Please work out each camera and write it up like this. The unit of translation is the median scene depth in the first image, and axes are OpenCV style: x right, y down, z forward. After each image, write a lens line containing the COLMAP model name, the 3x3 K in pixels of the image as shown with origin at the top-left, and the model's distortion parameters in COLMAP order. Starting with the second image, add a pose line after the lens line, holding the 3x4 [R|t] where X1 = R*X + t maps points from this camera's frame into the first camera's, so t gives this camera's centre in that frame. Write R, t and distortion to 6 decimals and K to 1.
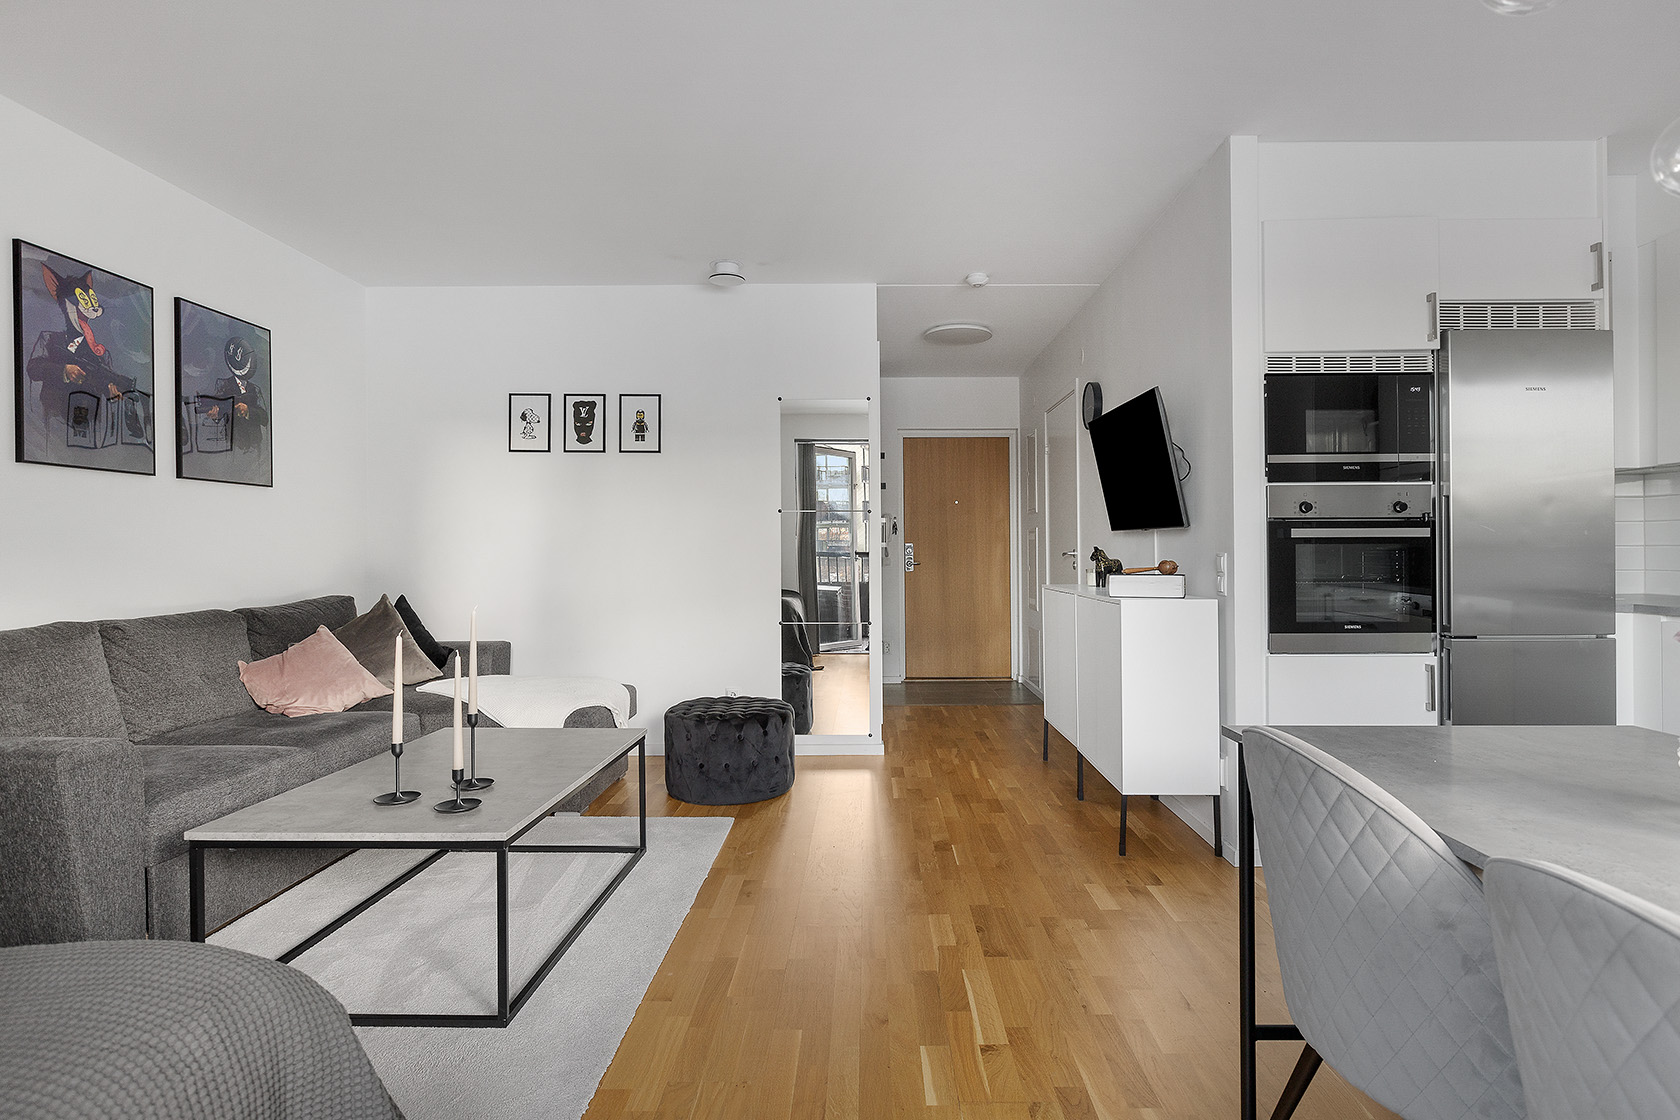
lens RADIAL K [[851.1, 0, 879.5], [0, 851.1, 552.9], [0, 0, 1]] dist [0.000622, -0.000435]
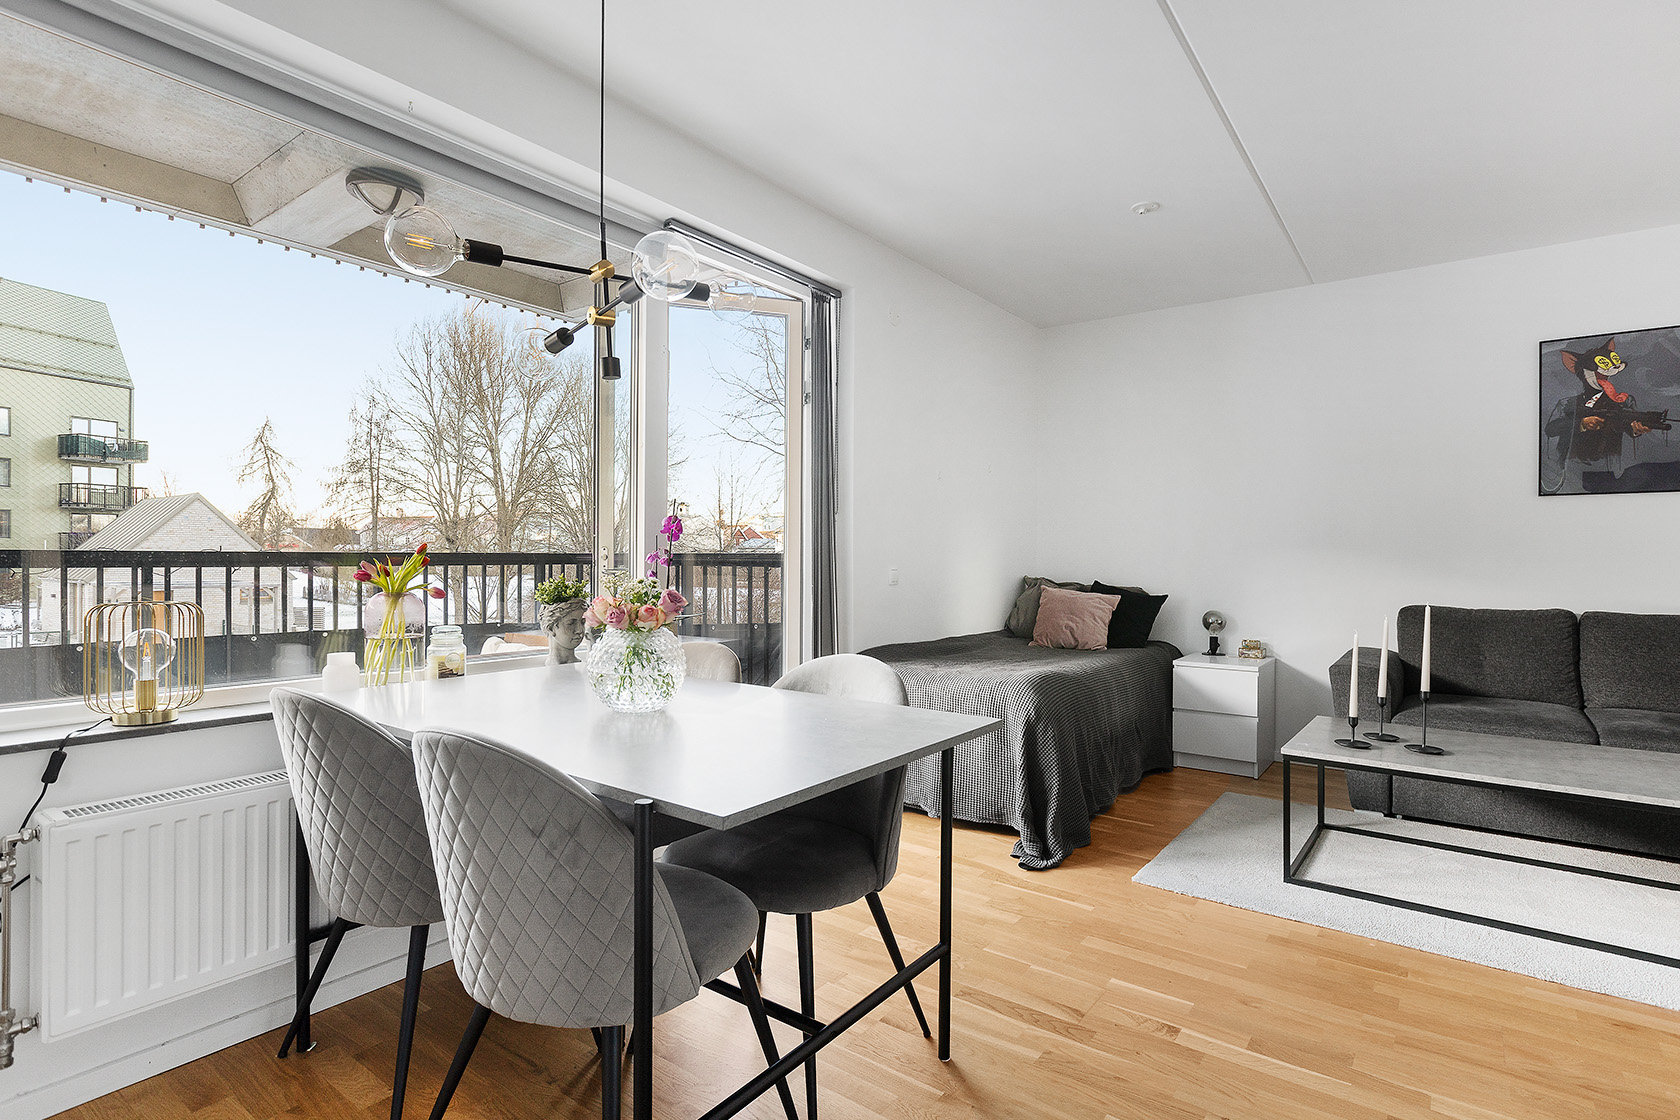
lens RADIAL K [[836.3, 0, 846.7], [0, 836.3, 557.7], [0, 0, 1]] dist [-0.000547, -0.000474]
pose [[-0.596118, 0.000389, -0.802897, 0.652483], [-0.004485, 0.999983, 0.003815, -0.001075], [0.802884, 0.005876, -0.596106, 0.704867]]
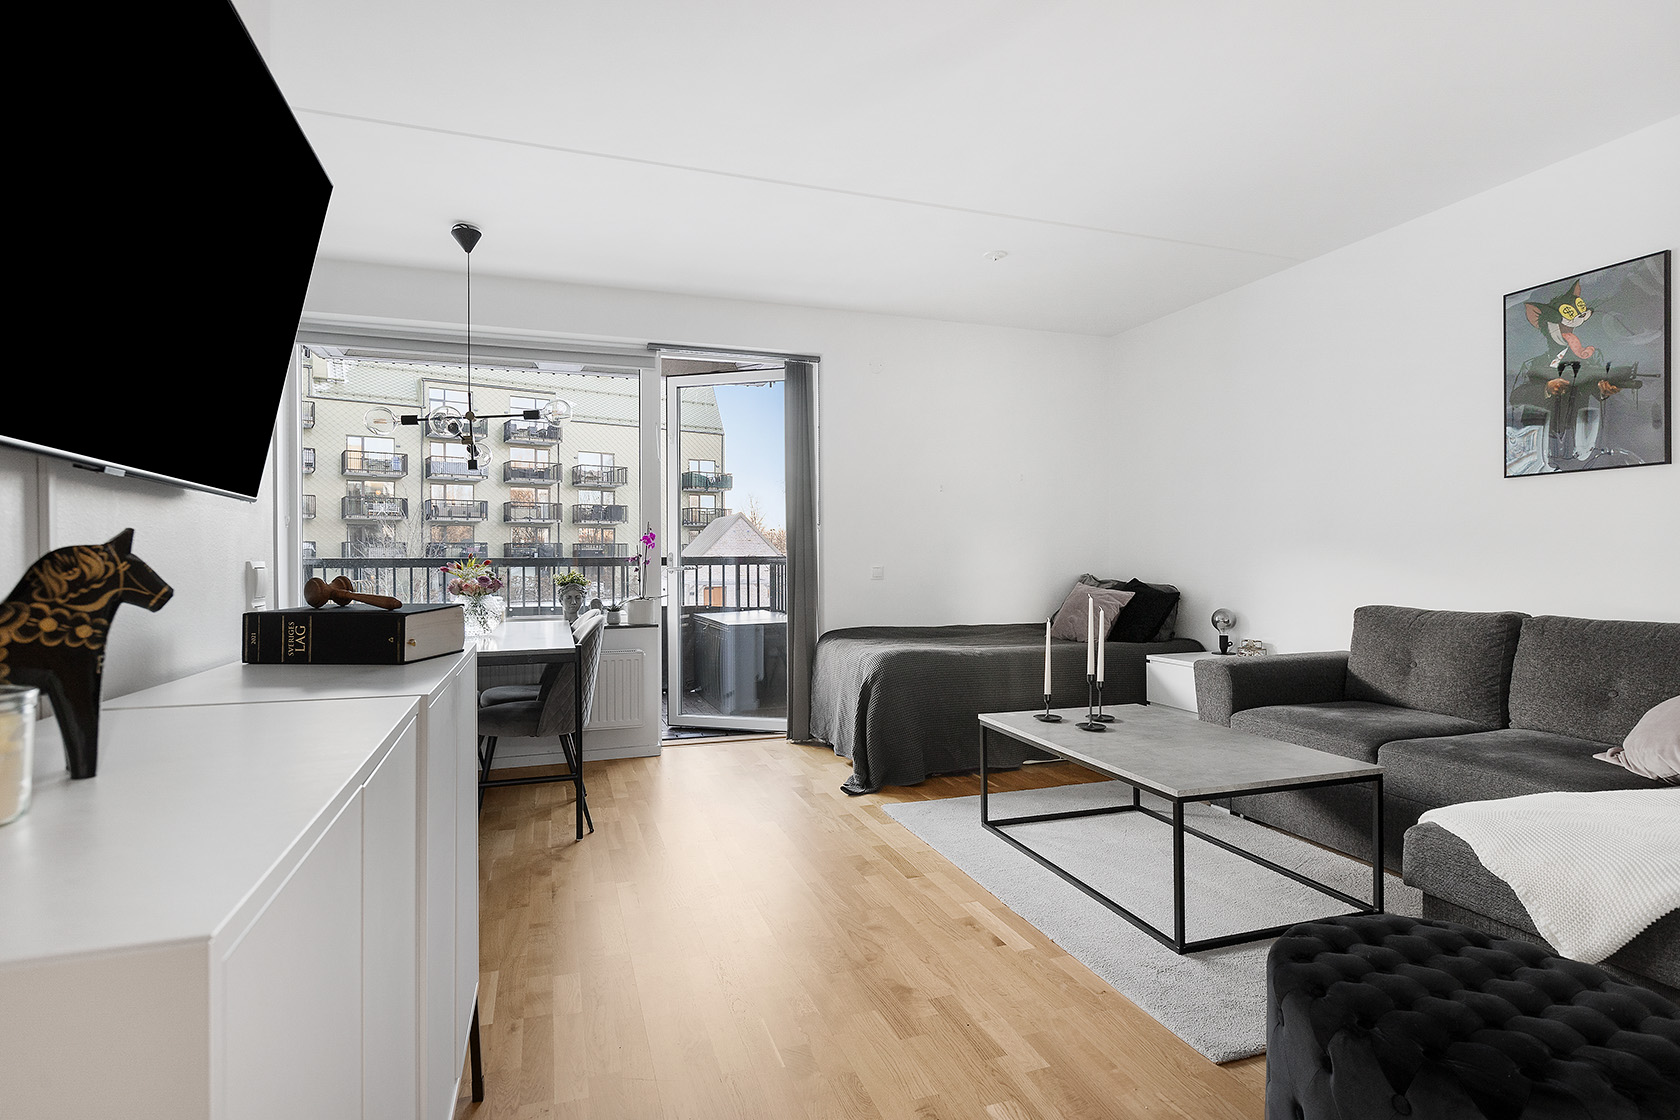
lens RADIAL K [[844.3, 0, 831.5], [0, 844.3, 556.6], [0, 0, 1]] dist [-0.001357, 0.000221]
pose [[-0.948452, 0.009278, -0.316785, 0.227554], [0.009476, 0.999955, 0.000915, -0.003060], [0.316779, -0.002134, -0.948497, 1.438585]]
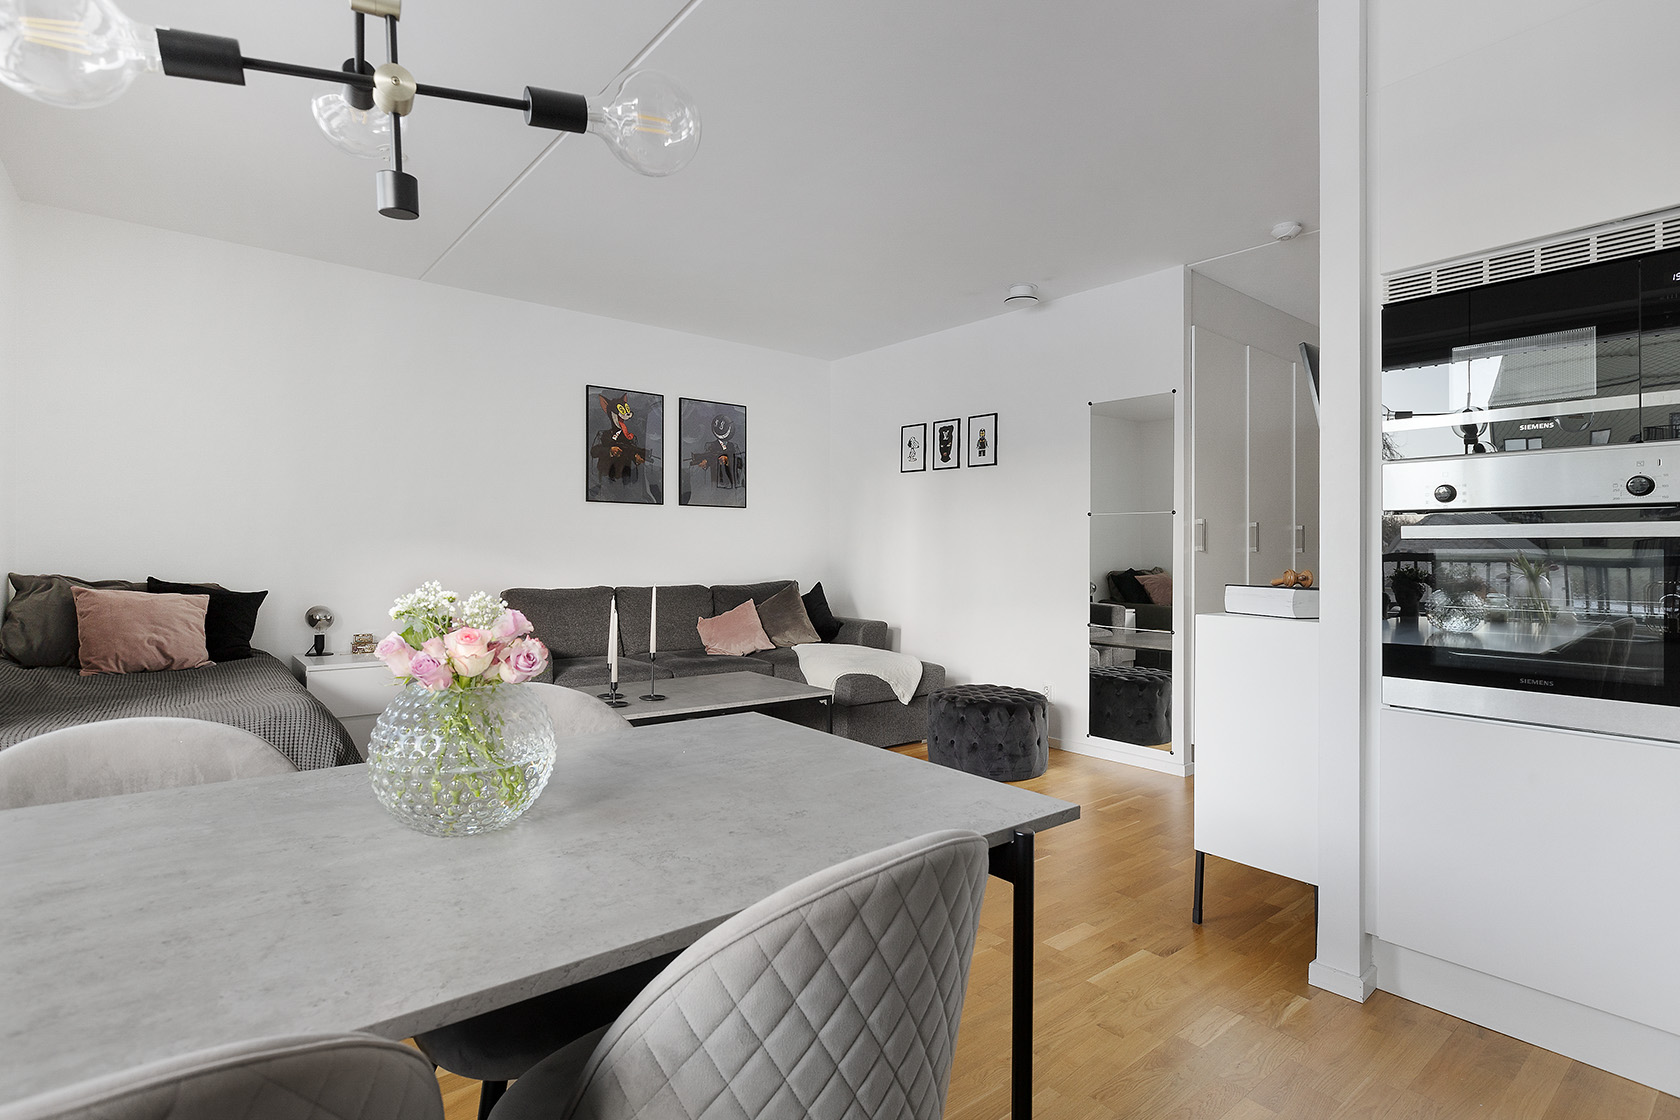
lens RADIAL K [[836.3, 0, 846.7], [0, 836.3, 557.7], [0, 0, 1]] dist [-0.000547, -0.000474]
pose [[0.638186, 0.014072, -0.769753, 0.631223], [-0.012817, 0.999889, 0.007652, -0.001891], [0.769775, 0.004983, 0.638296, 0.196697]]
